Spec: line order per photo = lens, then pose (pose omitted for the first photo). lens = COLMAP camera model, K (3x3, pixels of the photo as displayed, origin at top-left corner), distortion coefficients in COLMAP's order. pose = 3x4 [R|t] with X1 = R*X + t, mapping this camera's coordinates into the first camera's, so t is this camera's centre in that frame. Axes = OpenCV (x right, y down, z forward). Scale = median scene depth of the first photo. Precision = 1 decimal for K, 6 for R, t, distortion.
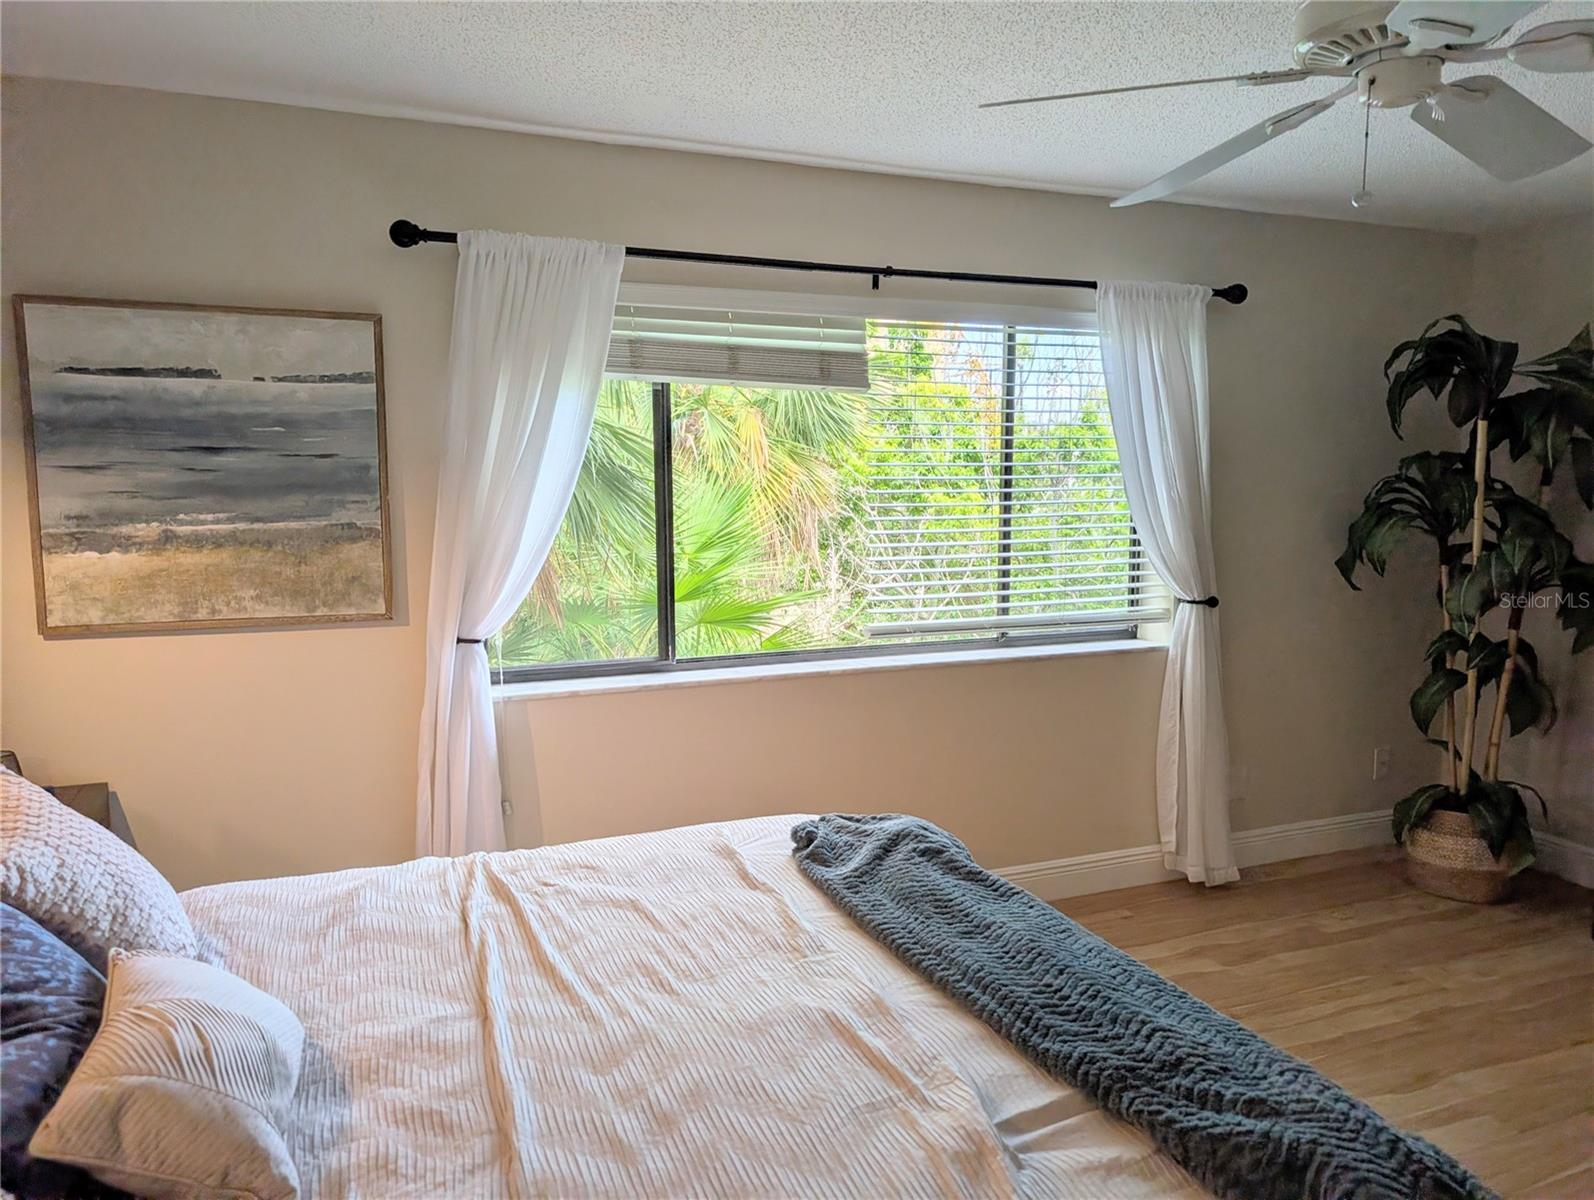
lens RADIAL K [[1146.3, 0, 811.2], [0, 1146.3, 603.8], [0, 0, 1]] dist [0.018985, -0.016299]
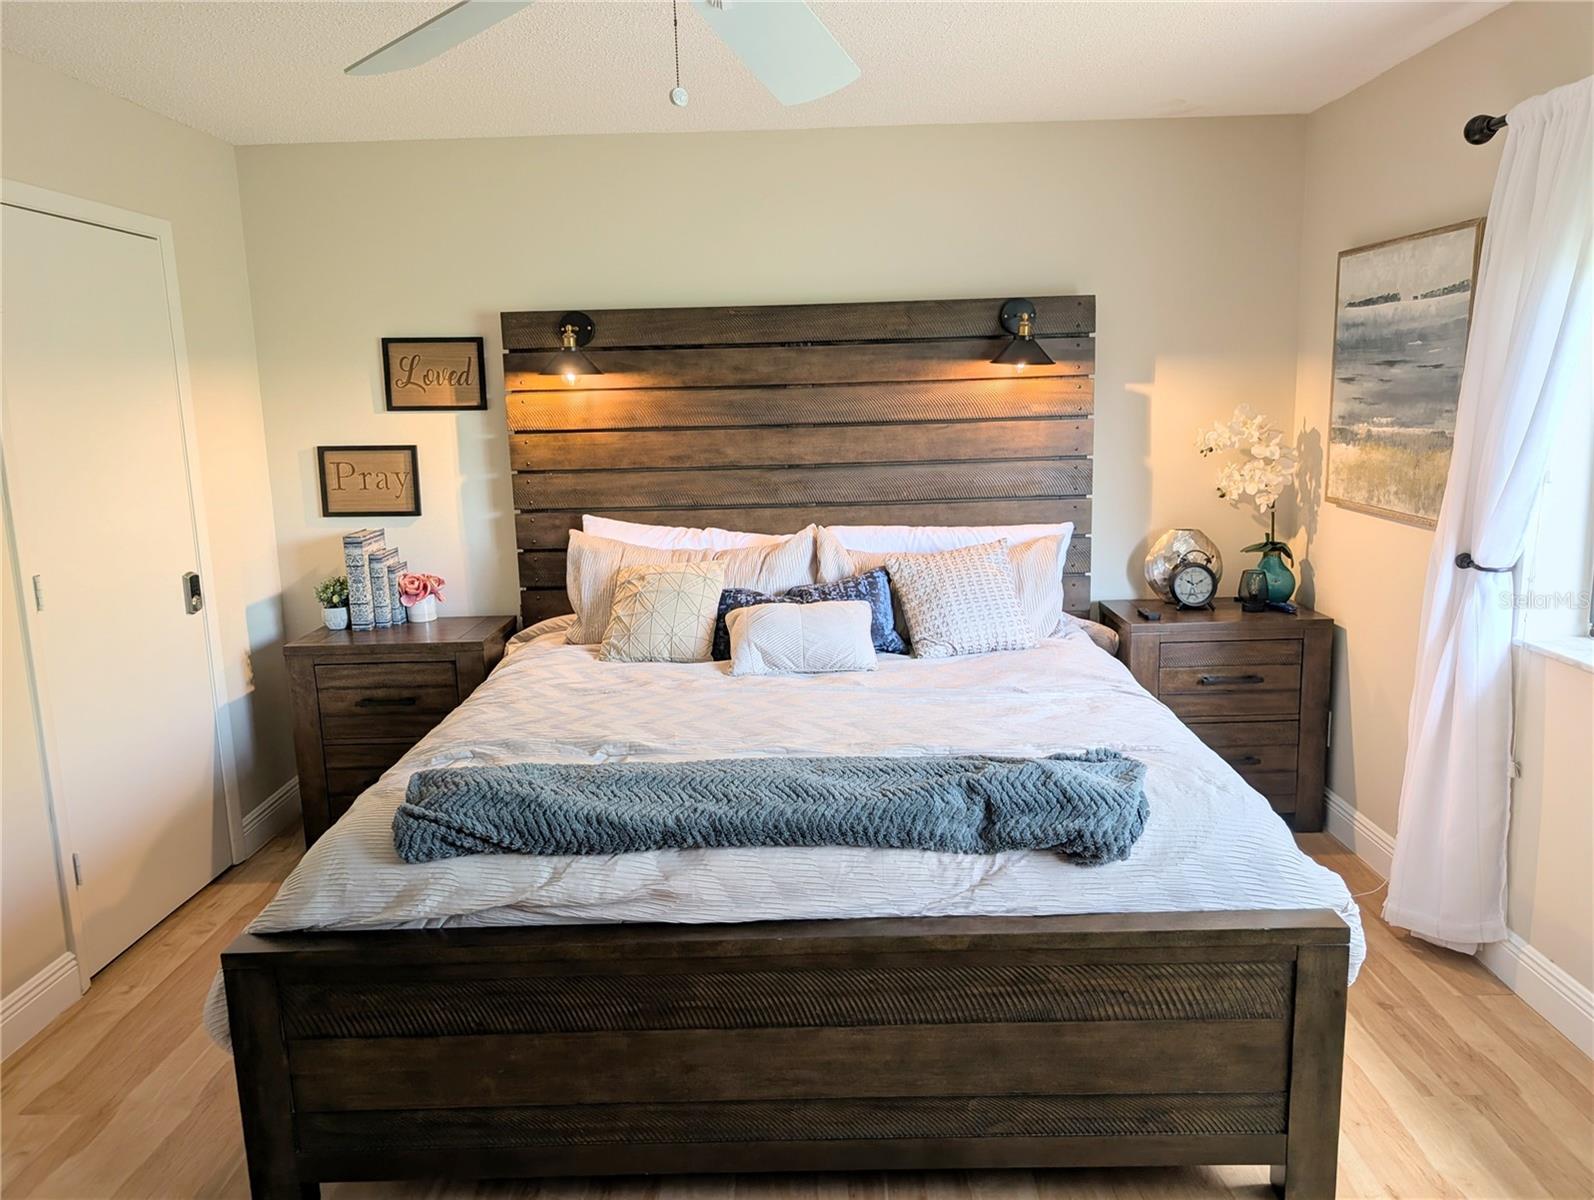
lens RADIAL K [[1146.3, 0, 805.7], [0, 1146.3, 593.0], [0, 0, 1]] dist [0.018985, -0.016299]
pose [[-0.391168, 0.169670, -0.904544, 0.601072], [-0.083088, 0.972334, 0.218317, -0.082756], [0.916561, 0.160555, -0.366248, 0.676822]]
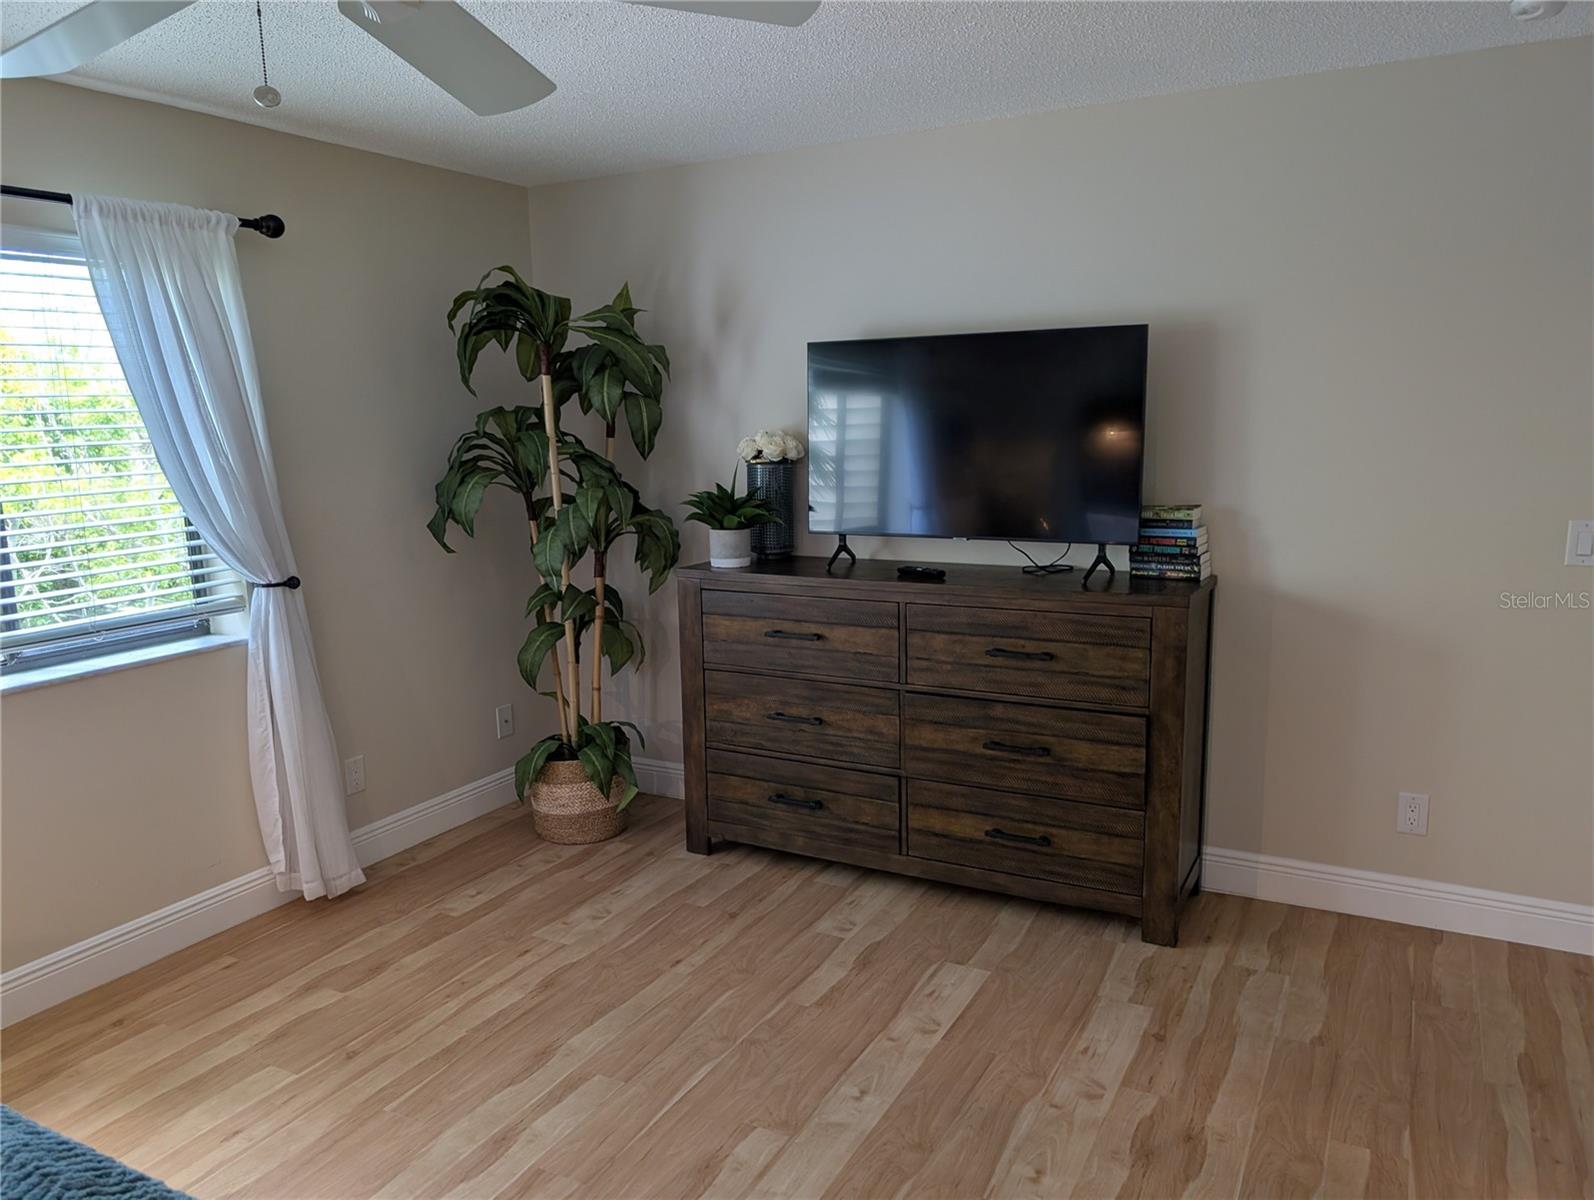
lens RADIAL K [[1146.3, 0, 792.6], [0, 1146.3, 602.3], [0, 0, 1]] dist [0.018985, -0.016299]
pose [[0.781836, -0.121417, 0.611547, 0.109626], [0.094609, 0.992600, 0.076117, -0.017548], [-0.616264, -0.001653, 0.787538, 0.075184]]
